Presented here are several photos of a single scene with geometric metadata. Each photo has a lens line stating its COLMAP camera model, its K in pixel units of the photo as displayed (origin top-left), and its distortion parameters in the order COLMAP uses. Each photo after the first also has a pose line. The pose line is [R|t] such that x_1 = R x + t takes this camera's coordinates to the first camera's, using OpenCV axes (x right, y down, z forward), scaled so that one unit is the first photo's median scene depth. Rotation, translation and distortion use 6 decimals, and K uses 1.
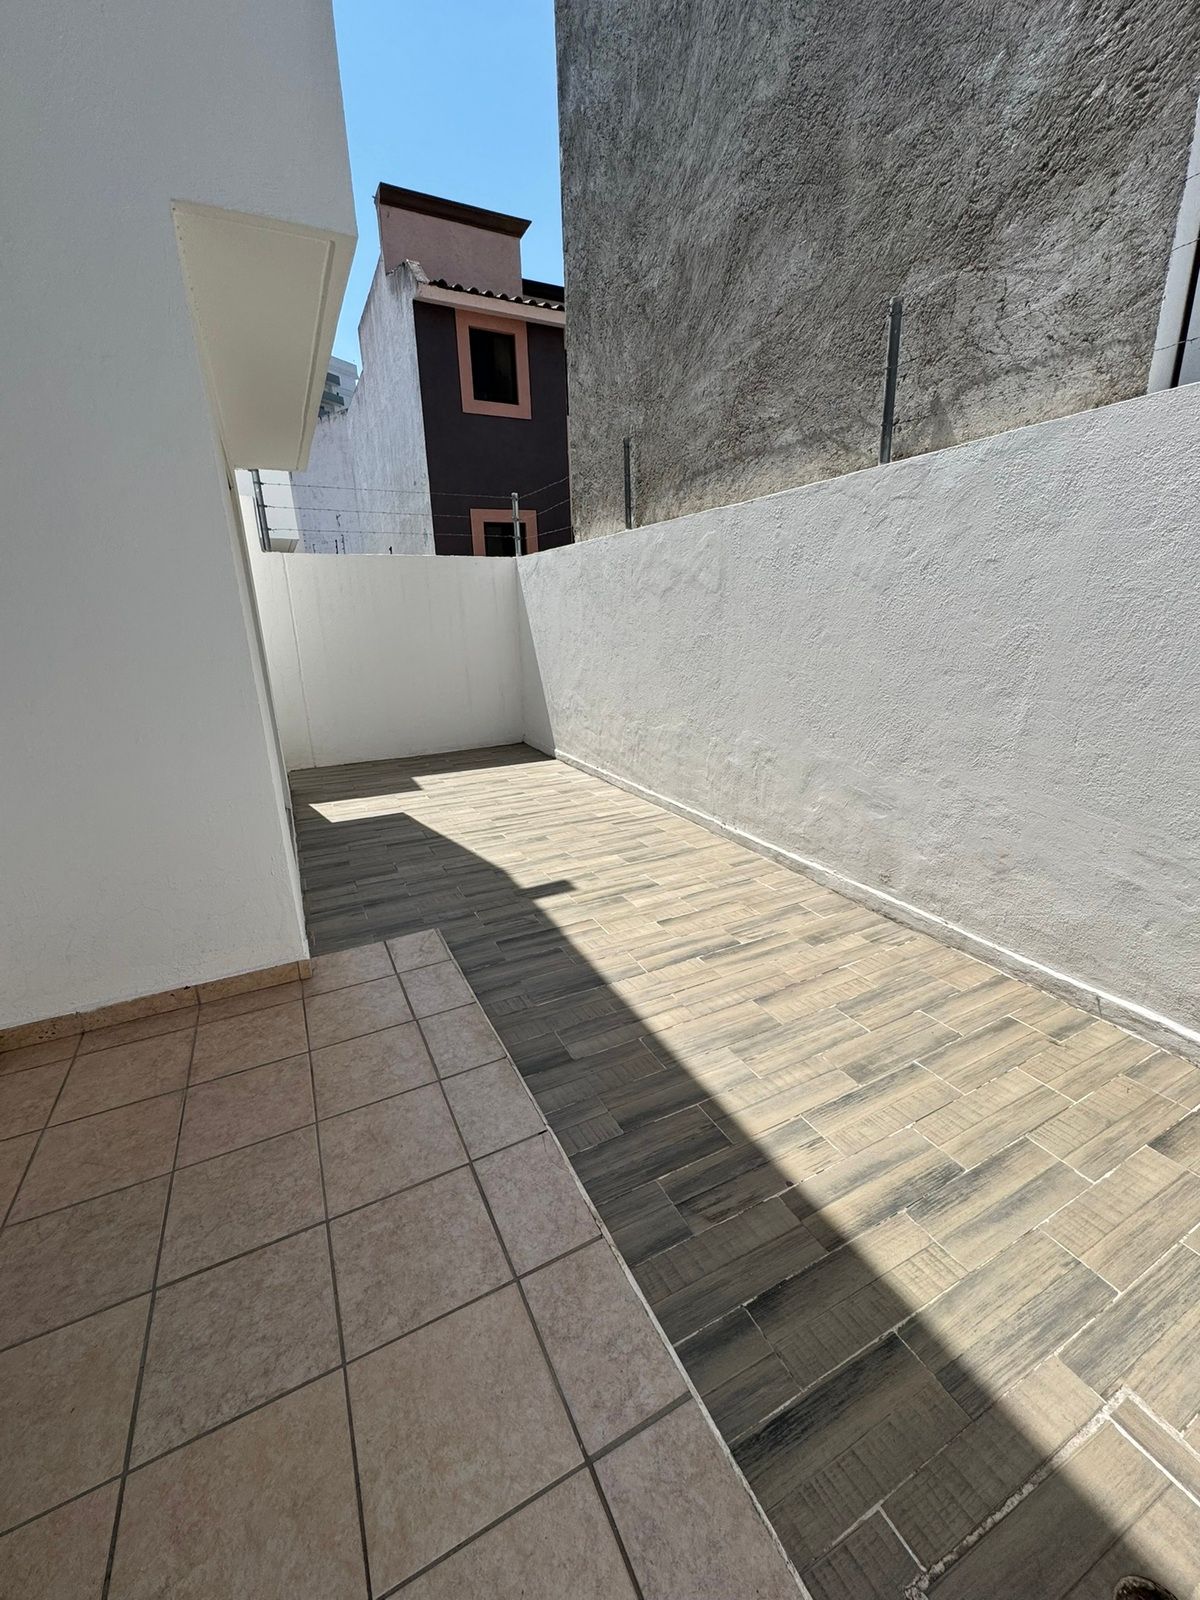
lens RADIAL K [[638.6, 0, 600.1], [0, 638.6, 803.9], [0, 0, 1]] dist [-0.013509, 0.000199]
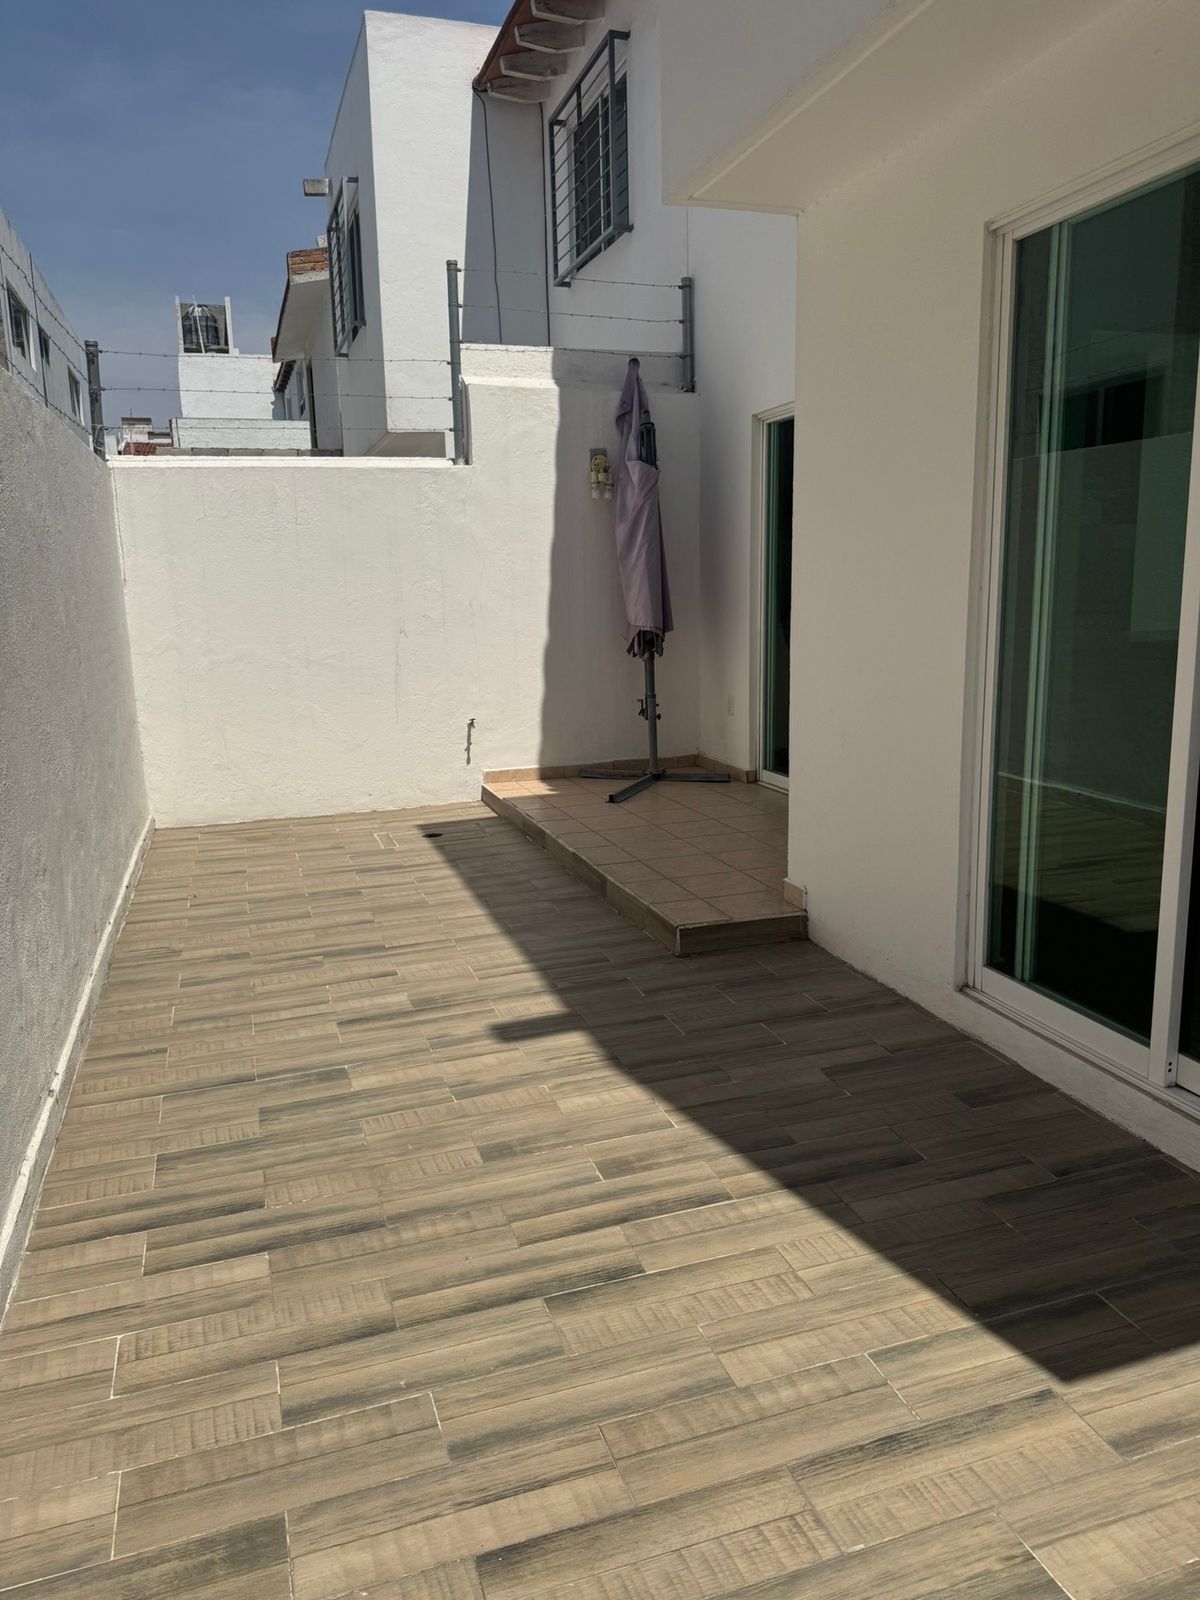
lens RADIAL K [[1125.0, 0, 601.5], [0, 1125.0, 800.0], [0, 0, 1]] dist [-0.065084, -0.001917]
pose [[-0.988577, 0.015324, 0.149936, -0.251669], [0.082228, 0.888557, 0.451336, -0.411843], [-0.126310, 0.458510, -0.879667, 1.476979]]
